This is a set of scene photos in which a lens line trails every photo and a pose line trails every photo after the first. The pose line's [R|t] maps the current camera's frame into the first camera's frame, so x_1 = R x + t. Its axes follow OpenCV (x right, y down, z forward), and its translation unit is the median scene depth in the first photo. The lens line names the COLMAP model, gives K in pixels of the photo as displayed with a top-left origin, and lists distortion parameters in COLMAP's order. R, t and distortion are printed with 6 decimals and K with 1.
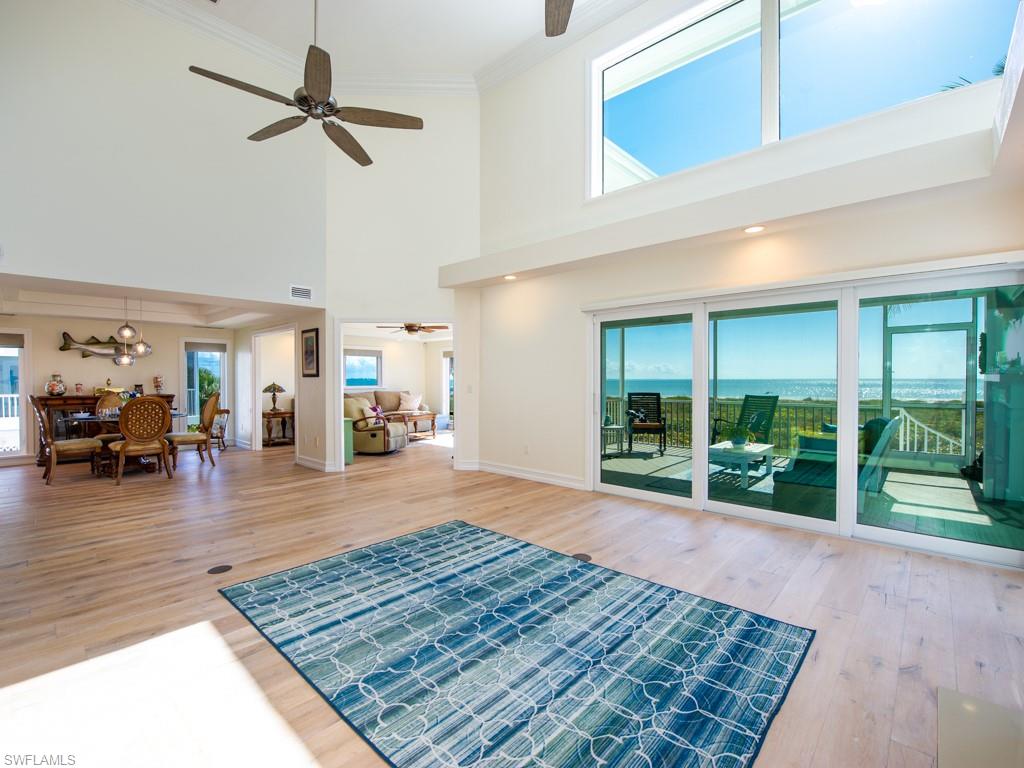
lens RADIAL K [[458.7, 0, 514.7], [0, 458.7, 379.5], [0, 0, 1]] dist [0.010077, -0.000915]
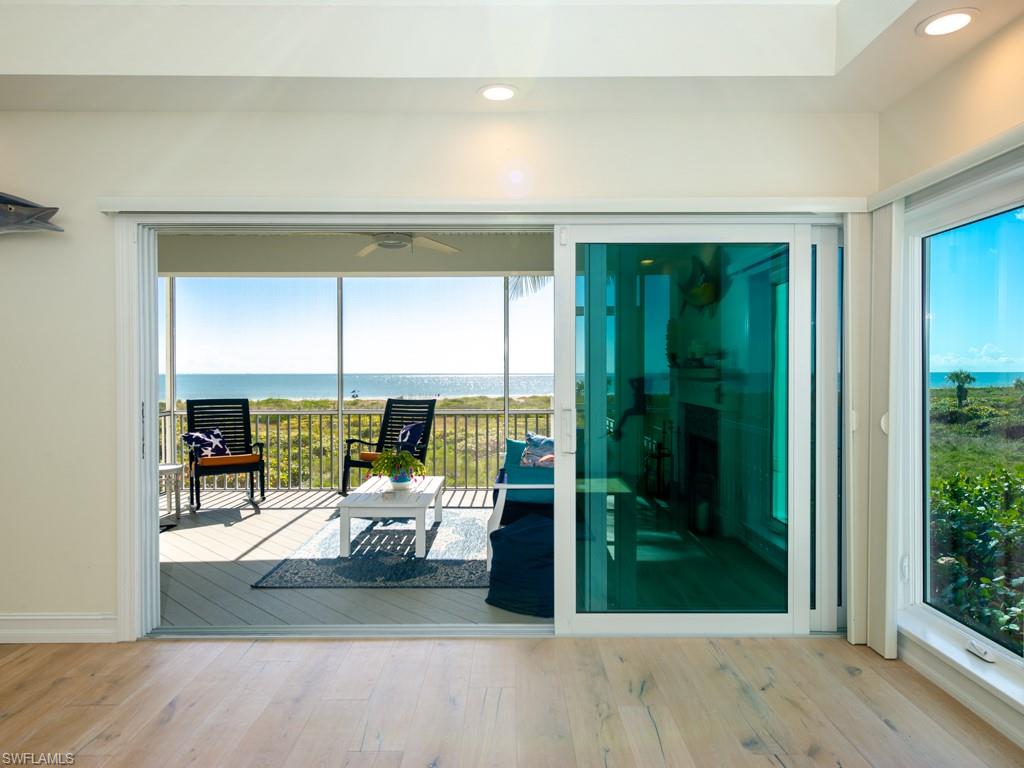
lens RADIAL K [[659.2, 0, 512.0], [0, 659.2, 384.0], [0, 0, 1]] dist [0.025598, 0.000481]
pose [[0.737397, -0.010792, 0.675373, 0.017536], [0.000879, 0.999887, 0.015018, -0.003232], [-0.675459, -0.010481, 0.737323, 0.528948]]
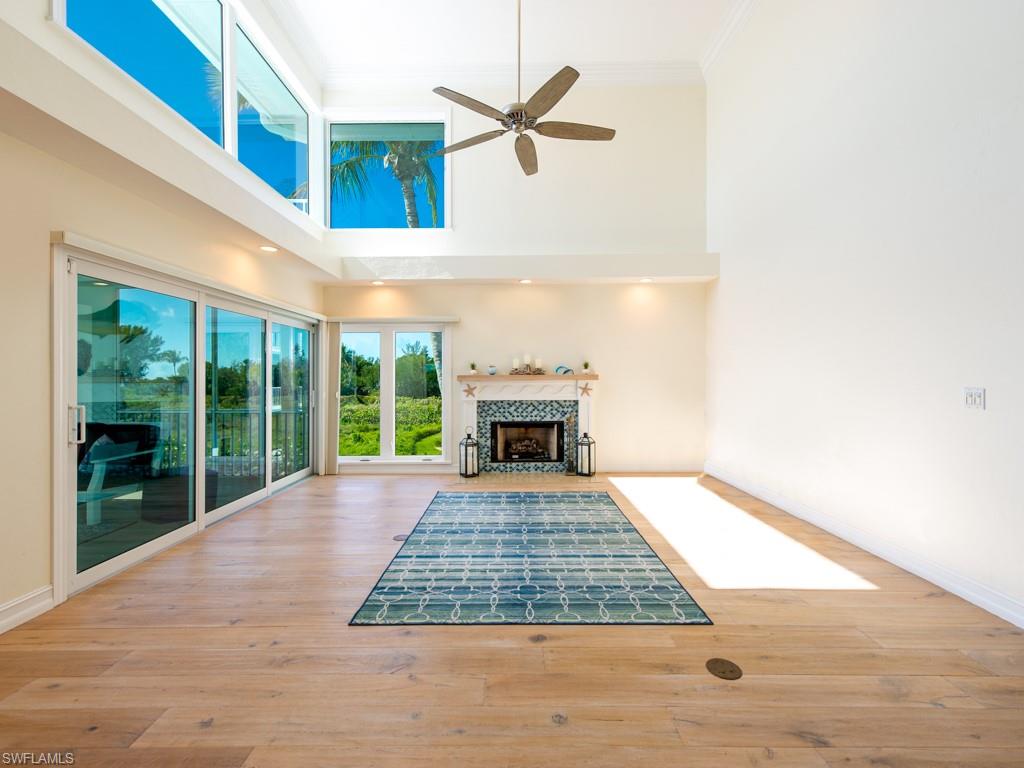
lens RADIAL K [[458.7, 0, 514.7], [0, 458.7, 379.5], [0, 0, 1]] dist [0.010077, -0.000915]
pose [[-0.669952, 0.006336, 0.742378, -0.921787], [0.010540, 0.999944, 0.000977, 0.007439], [-0.742330, 0.008479, -0.669981, 1.639714]]
